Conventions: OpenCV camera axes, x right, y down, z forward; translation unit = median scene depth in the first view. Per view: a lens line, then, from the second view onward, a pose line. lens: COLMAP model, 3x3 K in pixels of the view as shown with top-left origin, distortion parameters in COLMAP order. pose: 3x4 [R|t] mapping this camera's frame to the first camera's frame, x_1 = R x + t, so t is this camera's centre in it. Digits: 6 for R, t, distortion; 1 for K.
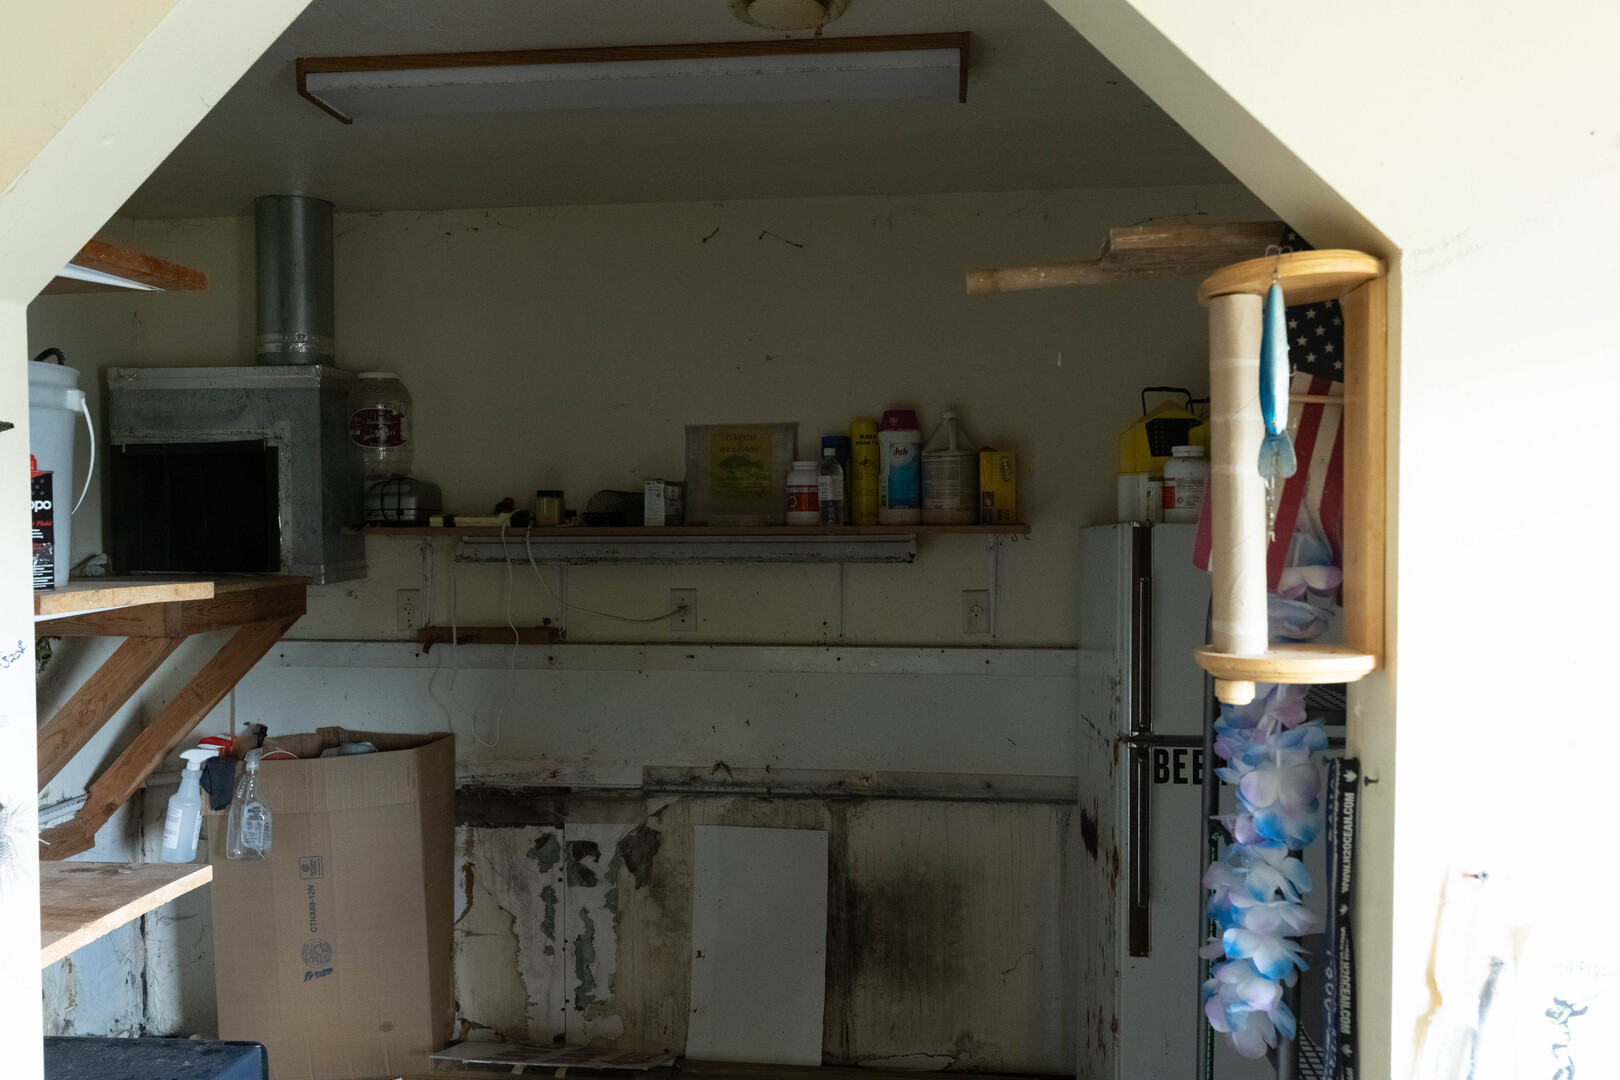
lens RADIAL K [[1302.9, 0, 809.0], [0, 1302.9, 539.6], [0, 0, 1]] dist [0.006058, 0.001420]
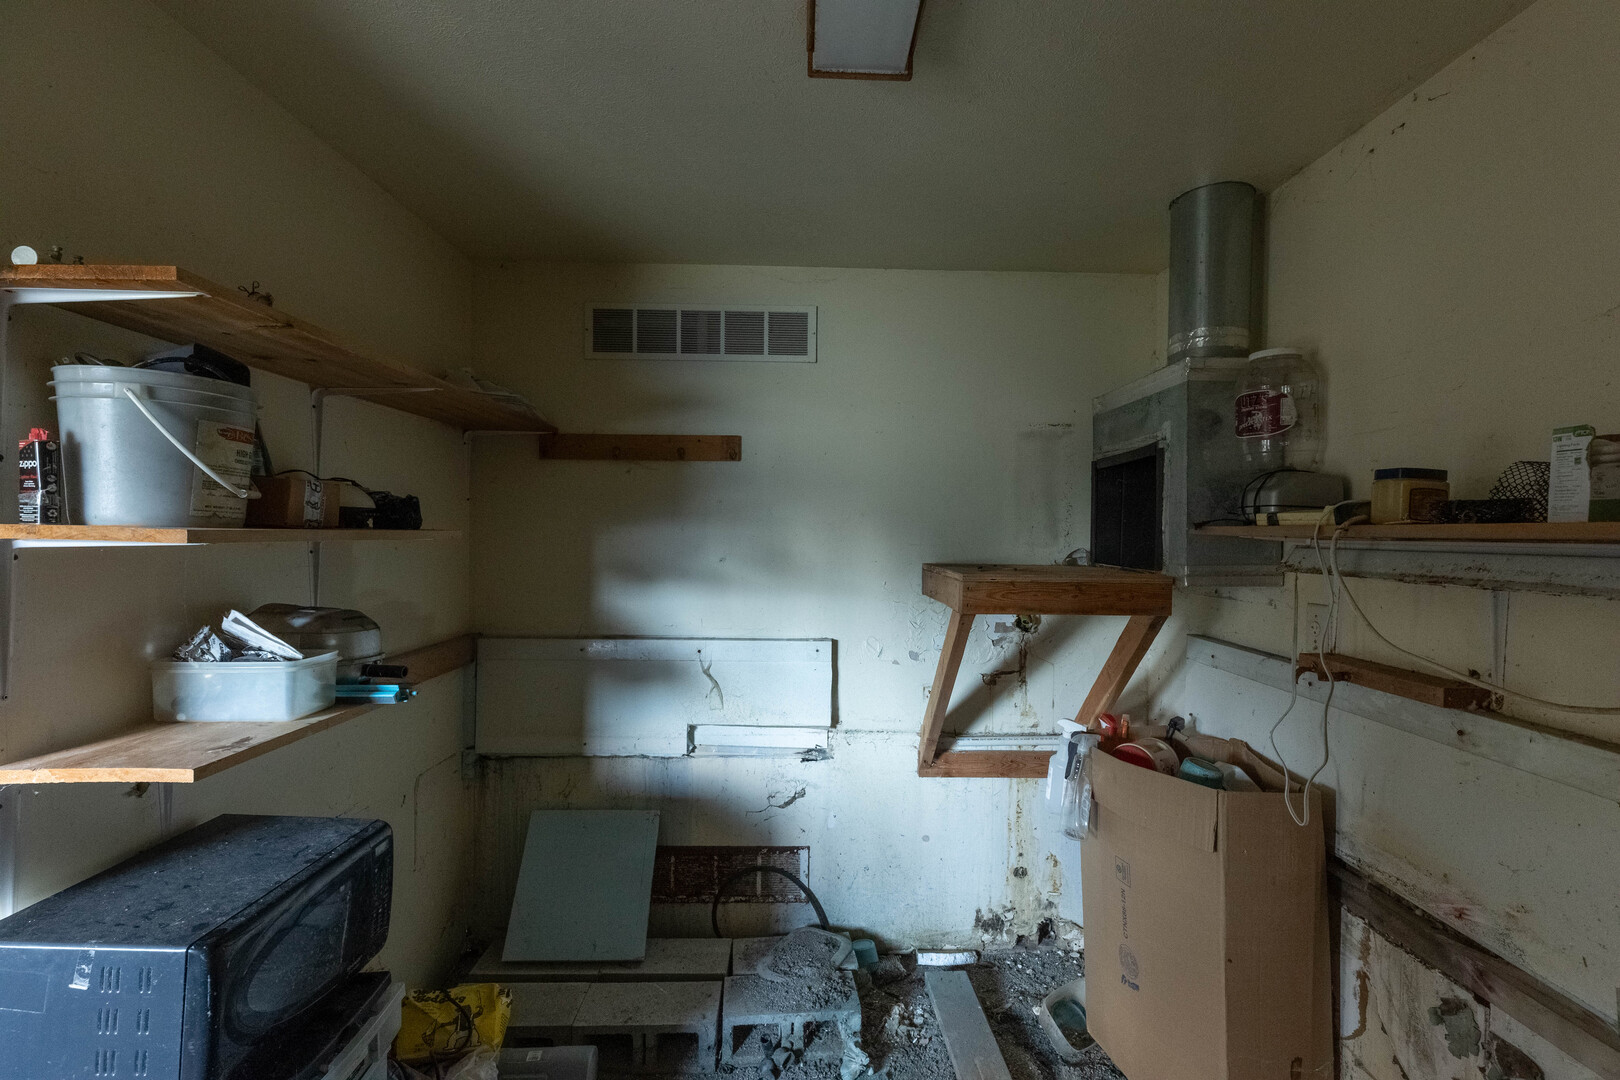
lens RADIAL K [[723.4, 0, 809.9], [0, 723.4, 541.7], [0, 0, 1]] dist [0.004711, -0.000693]
pose [[0.140640, 0.021283, -0.989832, 0.109152], [-0.044041, 0.998914, 0.015220, 0.005224], [0.989081, 0.041453, 0.141425, 0.618226]]
